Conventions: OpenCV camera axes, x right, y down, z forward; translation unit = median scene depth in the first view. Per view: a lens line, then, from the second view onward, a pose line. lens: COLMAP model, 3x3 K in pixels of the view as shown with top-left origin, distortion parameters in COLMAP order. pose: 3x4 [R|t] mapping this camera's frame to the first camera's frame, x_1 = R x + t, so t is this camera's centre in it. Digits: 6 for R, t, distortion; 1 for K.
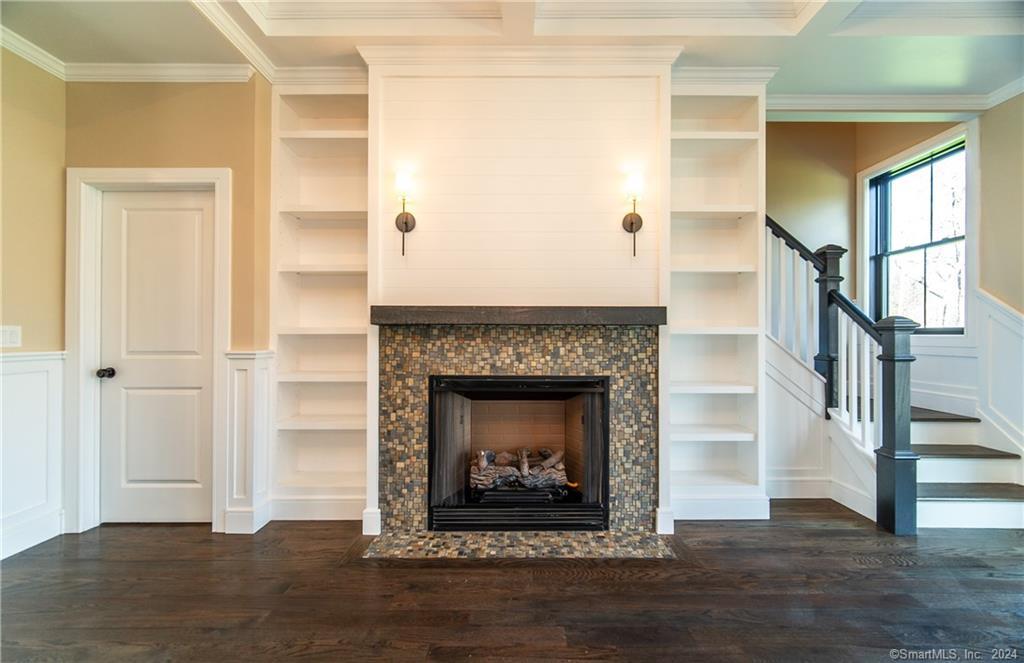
lens RADIAL K [[423.1, 0, 505.6], [0, 423.1, 334.1], [0, 0, 1]] dist [-0.001799, -0.000146]
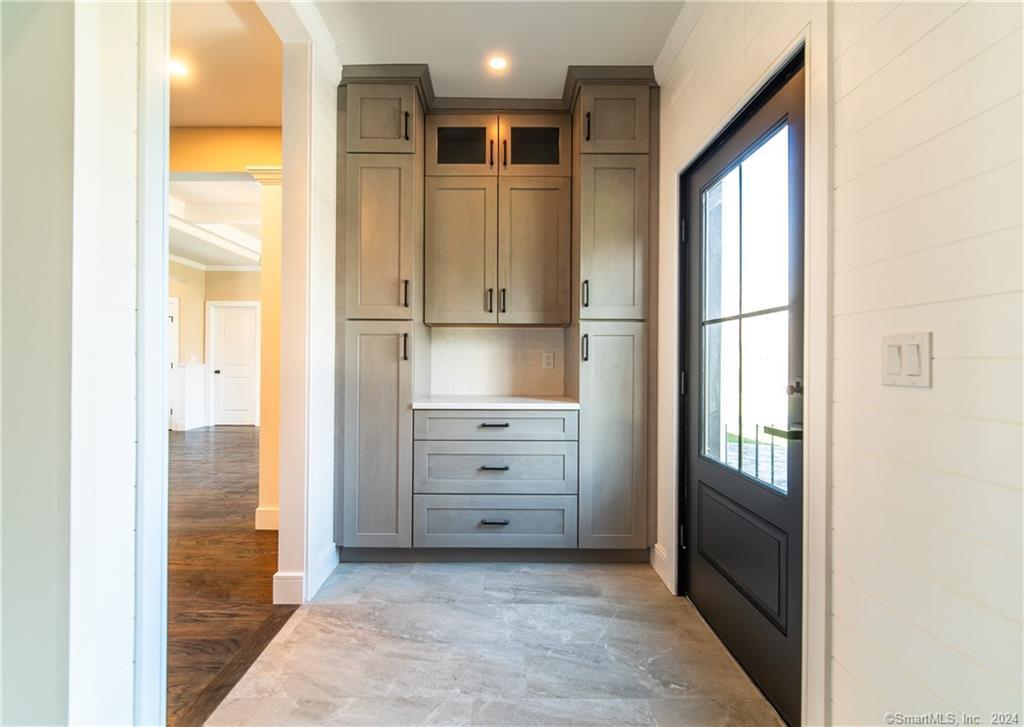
lens RADIAL K [[519.0, 0, 509.1], [0, 519.0, 358.9], [0, 0, 1]] dist [0.000911, 0.000100]
pose [[0.999584, 0.013366, 0.025542, 0.933524], [-0.013772, 0.999780, 0.015791, -0.079287], [-0.025326, -0.016137, 0.999549, -2.553614]]
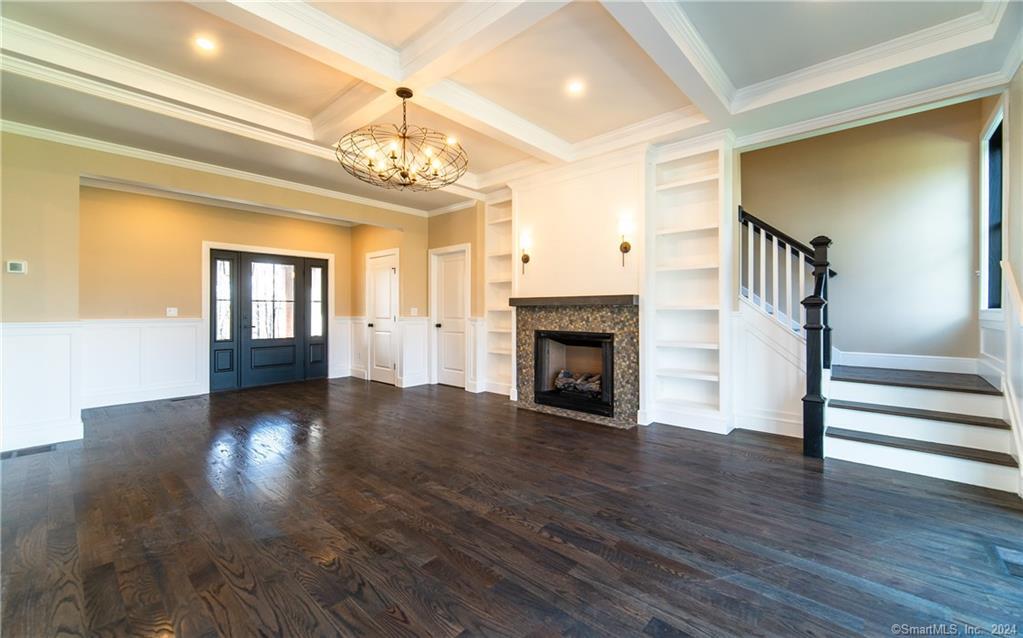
lens RADIAL K [[414.8, 0, 513.0], [0, 414.8, 310.2], [0, 0, 1]] dist [-0.001222, -0.000004]
pose [[0.748137, -0.004188, -0.663531, 1.105720], [0.008583, 0.999957, 0.003366, -0.008526], [0.663489, -0.008213, 0.748141, -0.617416]]
